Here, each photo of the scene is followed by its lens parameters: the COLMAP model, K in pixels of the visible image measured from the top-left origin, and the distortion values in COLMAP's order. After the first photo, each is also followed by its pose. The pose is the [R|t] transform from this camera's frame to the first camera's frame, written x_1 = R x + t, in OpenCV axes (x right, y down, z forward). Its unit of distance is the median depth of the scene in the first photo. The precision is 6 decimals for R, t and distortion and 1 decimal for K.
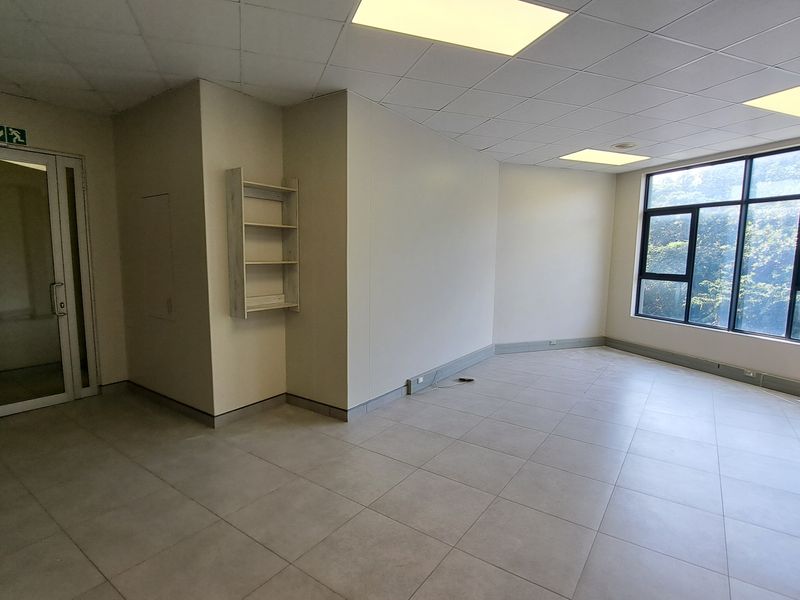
lens RADIAL K [[422.8, 0, 395.1], [0, 422.8, 305.2], [0, 0, 1]] dist [-0.017769, -0.002930]
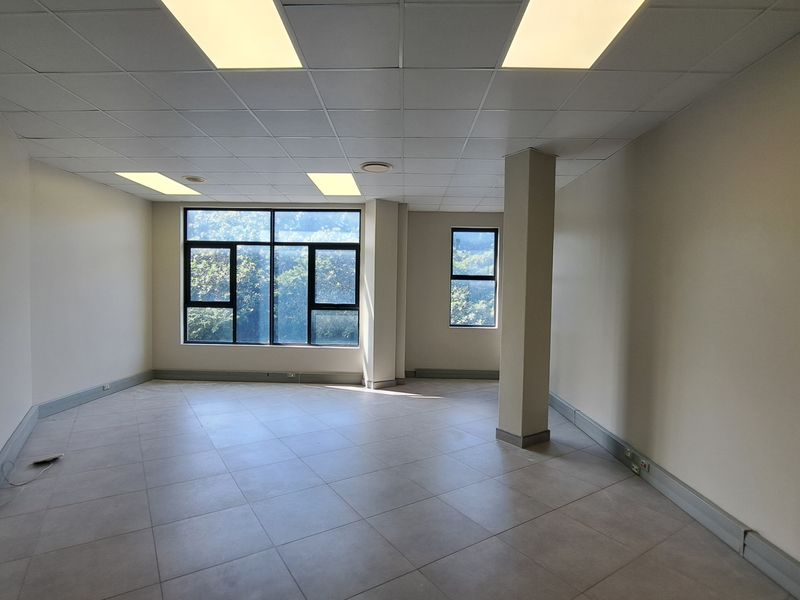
lens RADIAL K [[422.8, 0, 395.1], [0, 422.8, 305.2], [0, 0, 1]] dist [-0.017769, -0.002930]
pose [[0.352397, -0.036429, 0.935141, -0.226061], [0.101343, 0.994851, 0.000565, -0.018449], [-0.930347, 0.094570, 0.354275, 0.174526]]
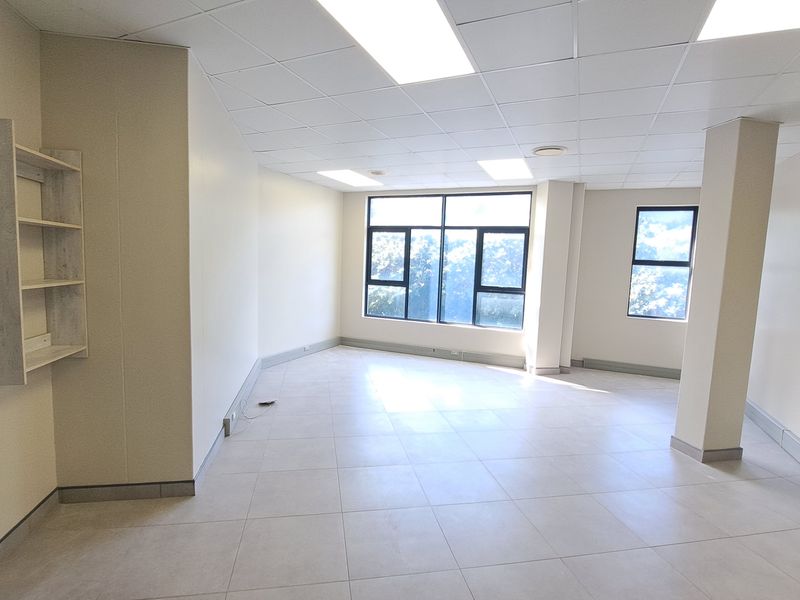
lens RADIAL K [[422.8, 0, 395.1], [0, 422.8, 305.2], [0, 0, 1]] dist [-0.017769, -0.002930]
pose [[0.685168, -0.060428, 0.725874, -0.253020], [0.058685, 0.997893, 0.027679, -0.037826], [-0.726017, 0.023633, 0.687270, 0.147022]]
